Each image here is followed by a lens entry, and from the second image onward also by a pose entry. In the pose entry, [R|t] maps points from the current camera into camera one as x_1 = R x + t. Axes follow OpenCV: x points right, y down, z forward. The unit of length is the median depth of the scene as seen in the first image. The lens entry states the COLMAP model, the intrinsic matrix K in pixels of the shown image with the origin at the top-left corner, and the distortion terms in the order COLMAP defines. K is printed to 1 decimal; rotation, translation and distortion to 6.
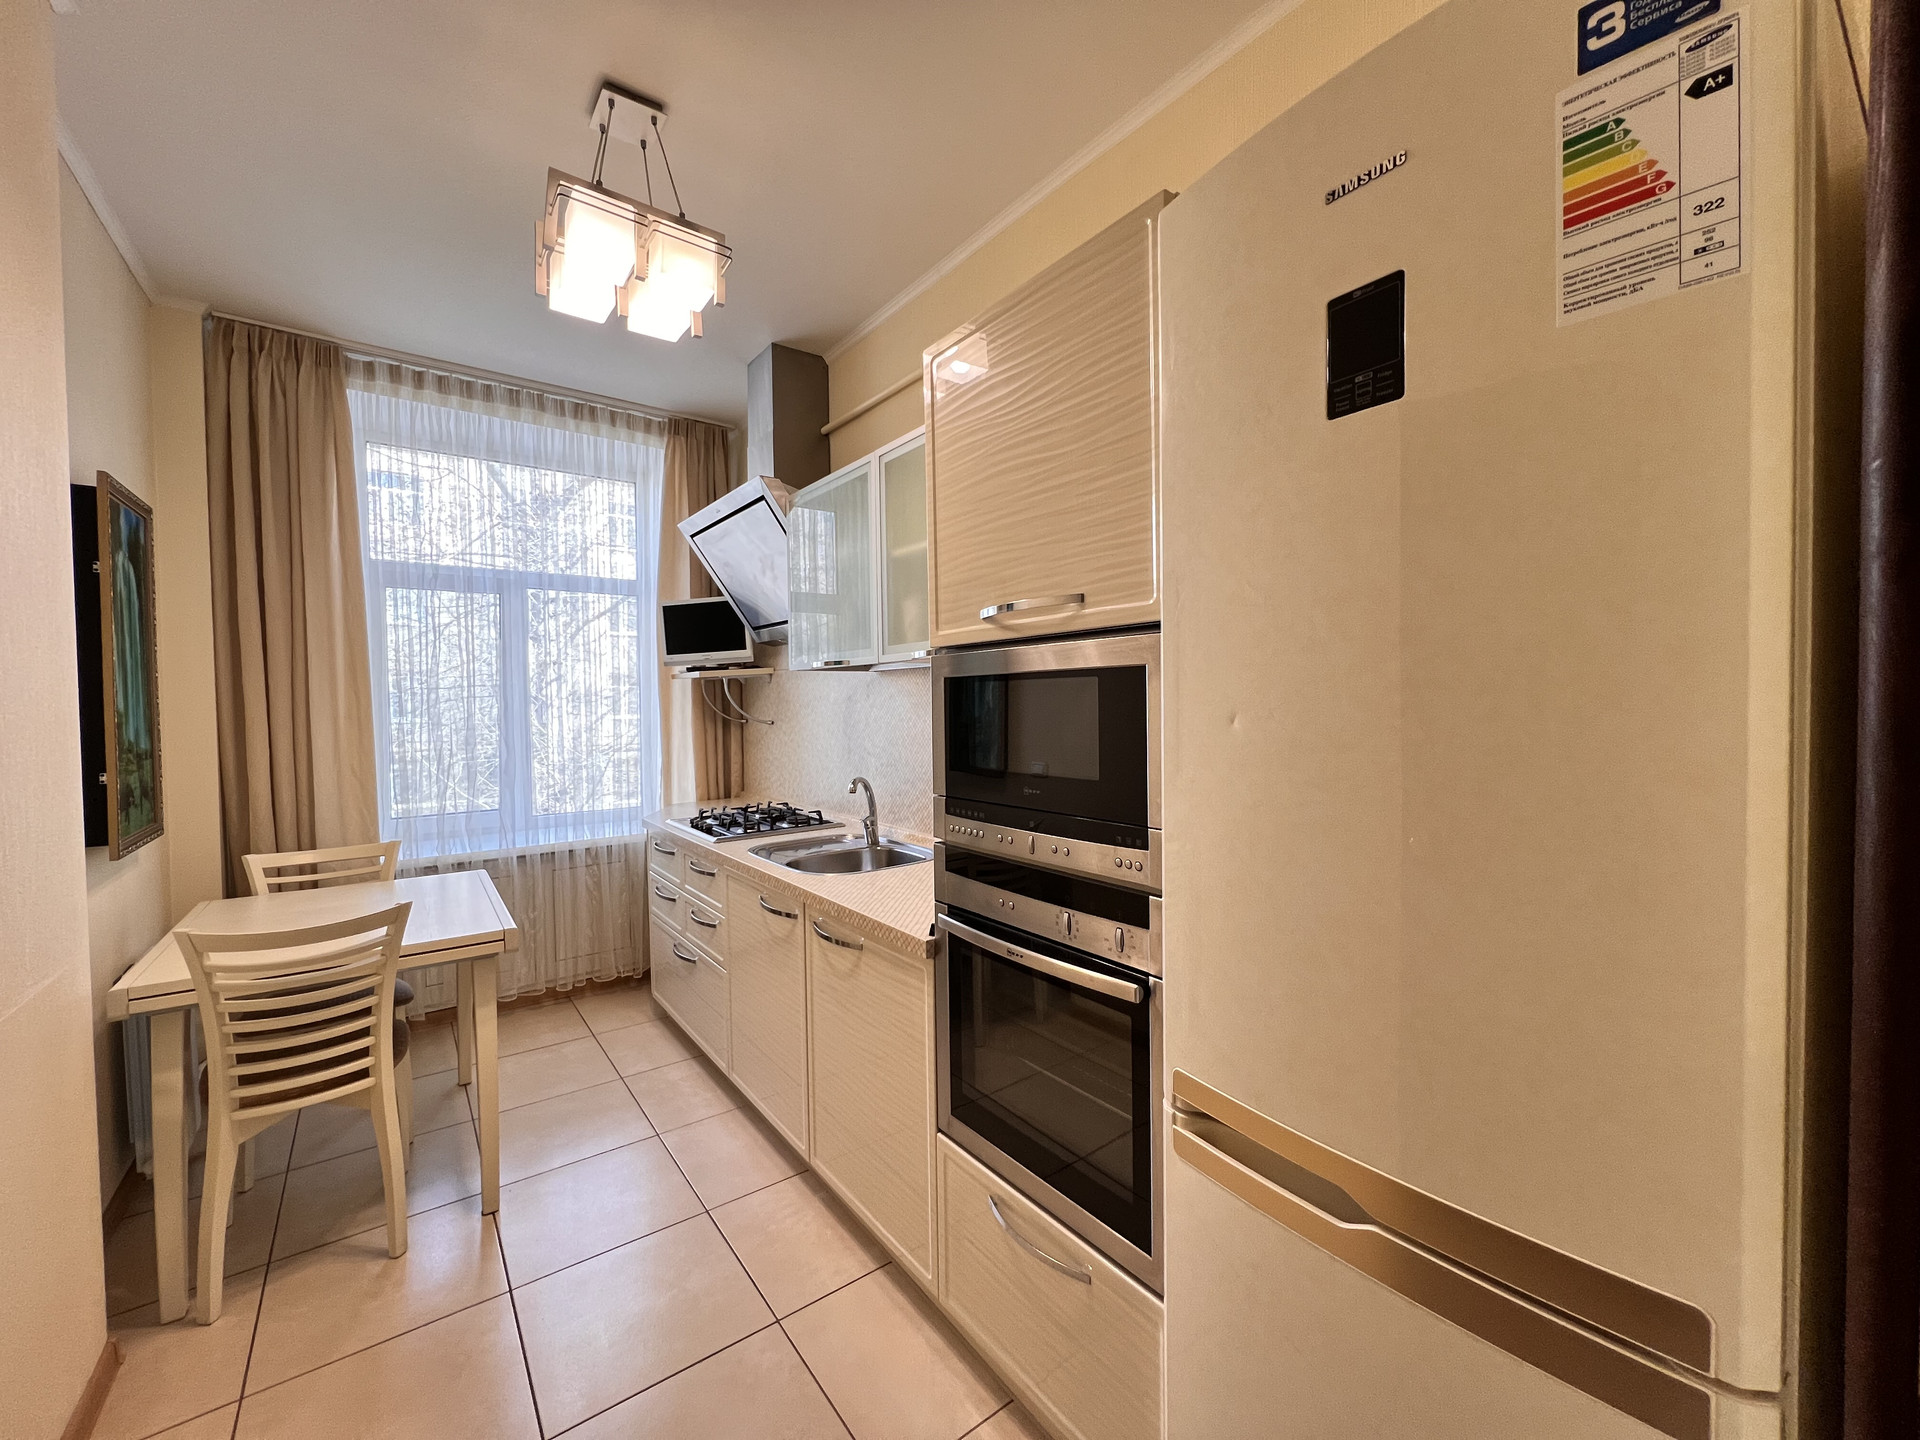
lens RADIAL K [[758.6, 0, 960.0], [0, 758.6, 720.0], [0, 0, 1]] dist [0.000786, 0.000718]
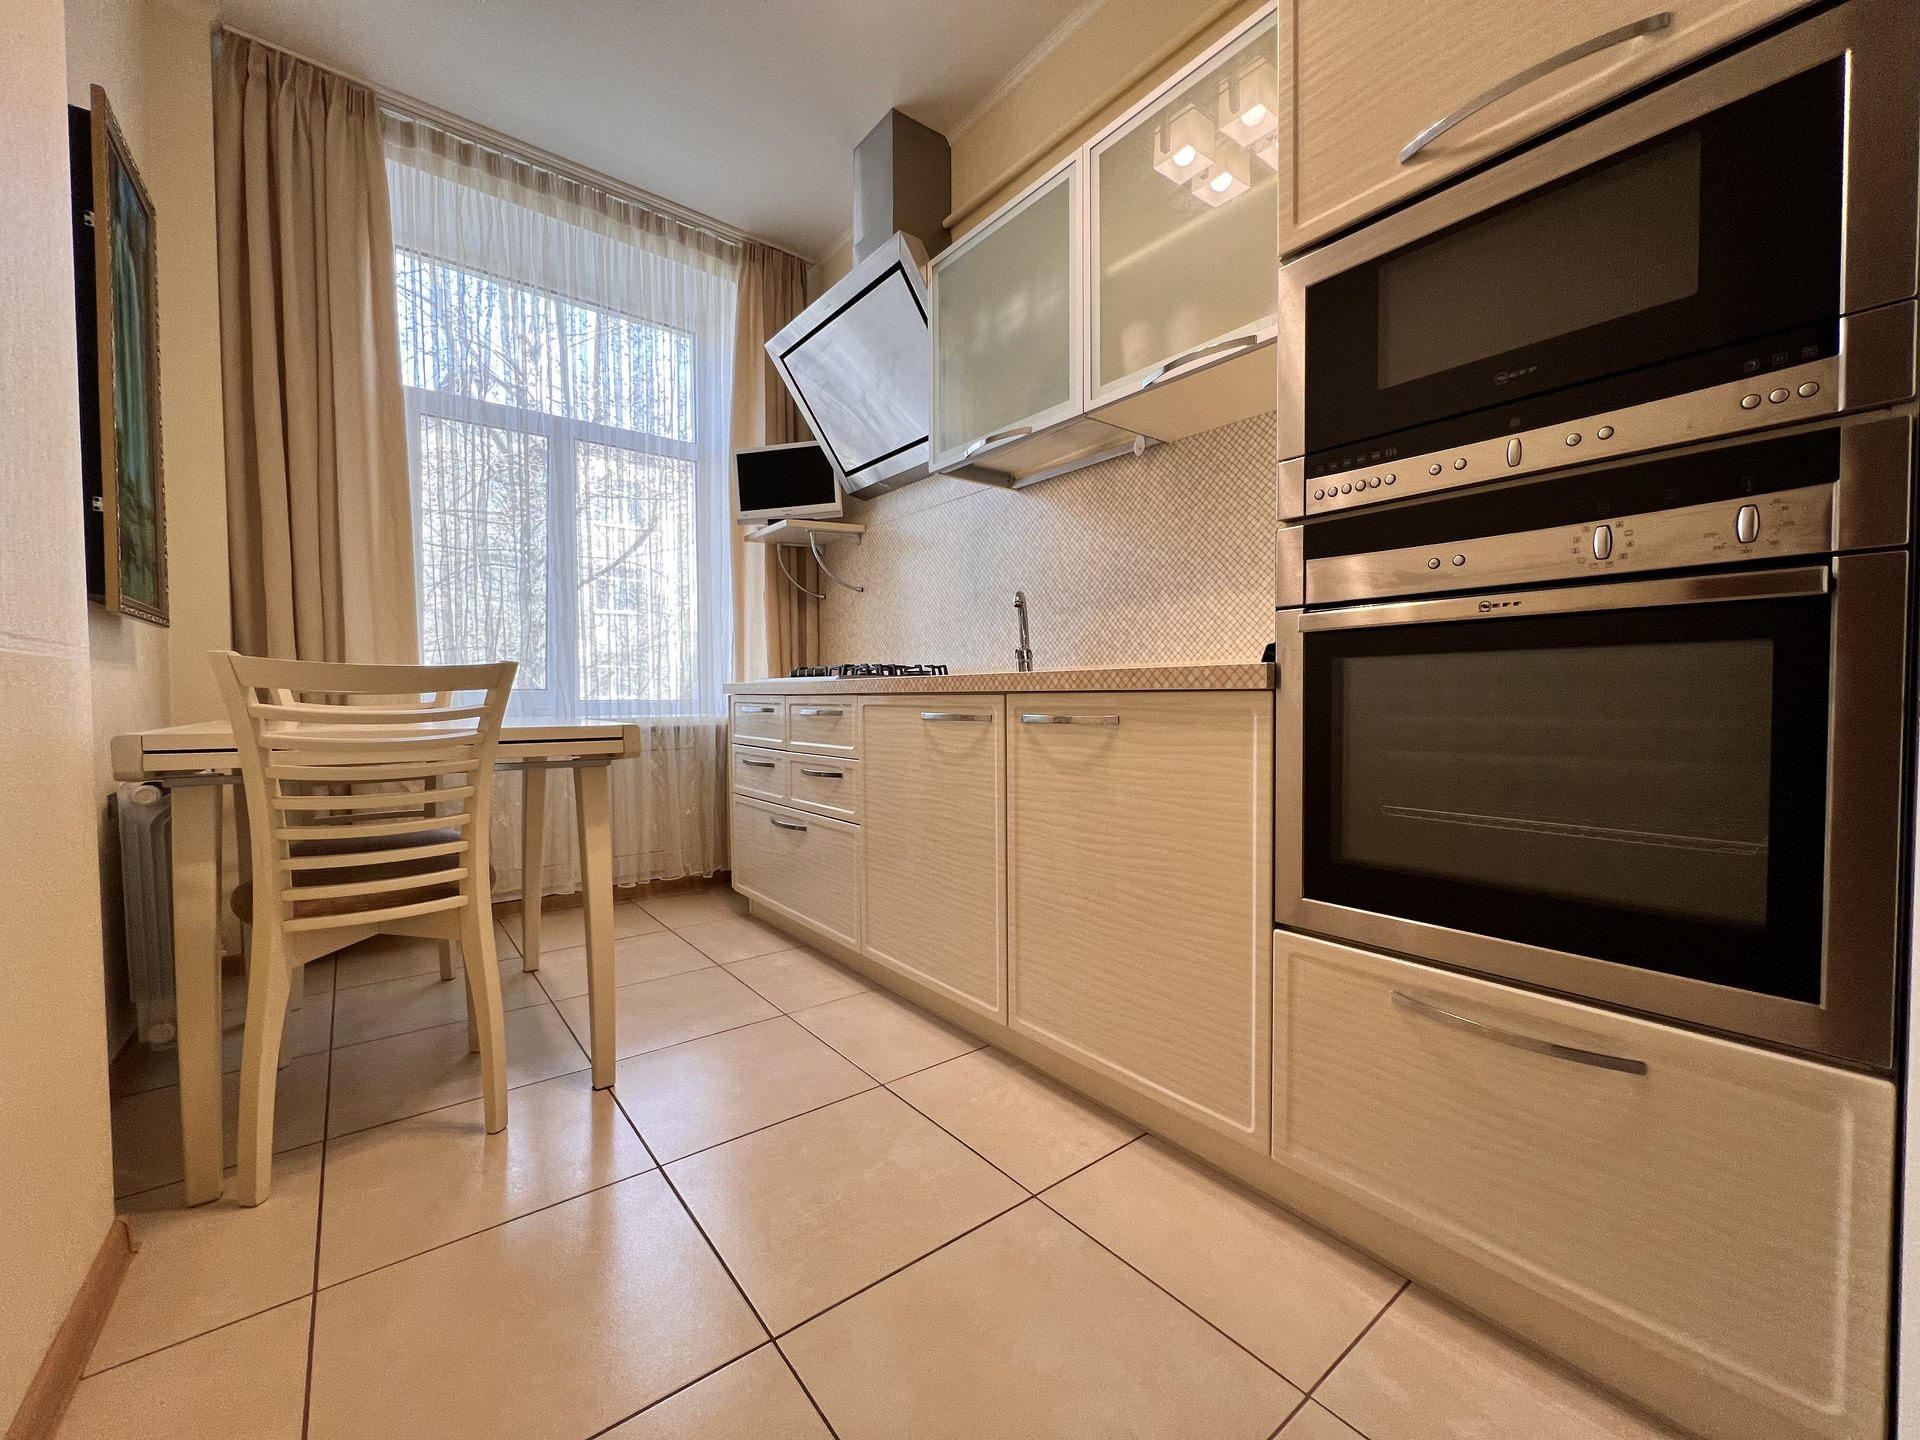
lens RADIAL K [[756.1, 0, 960.0], [0, 756.1, 720.0], [0, 0, 1]] dist [0.000610, -0.000075]
pose [[0.999645, 0.005947, 0.025988, -0.207450], [-0.006074, 0.999970, 0.004792, 0.199889], [-0.025958, -0.004948, 0.999651, 0.161925]]
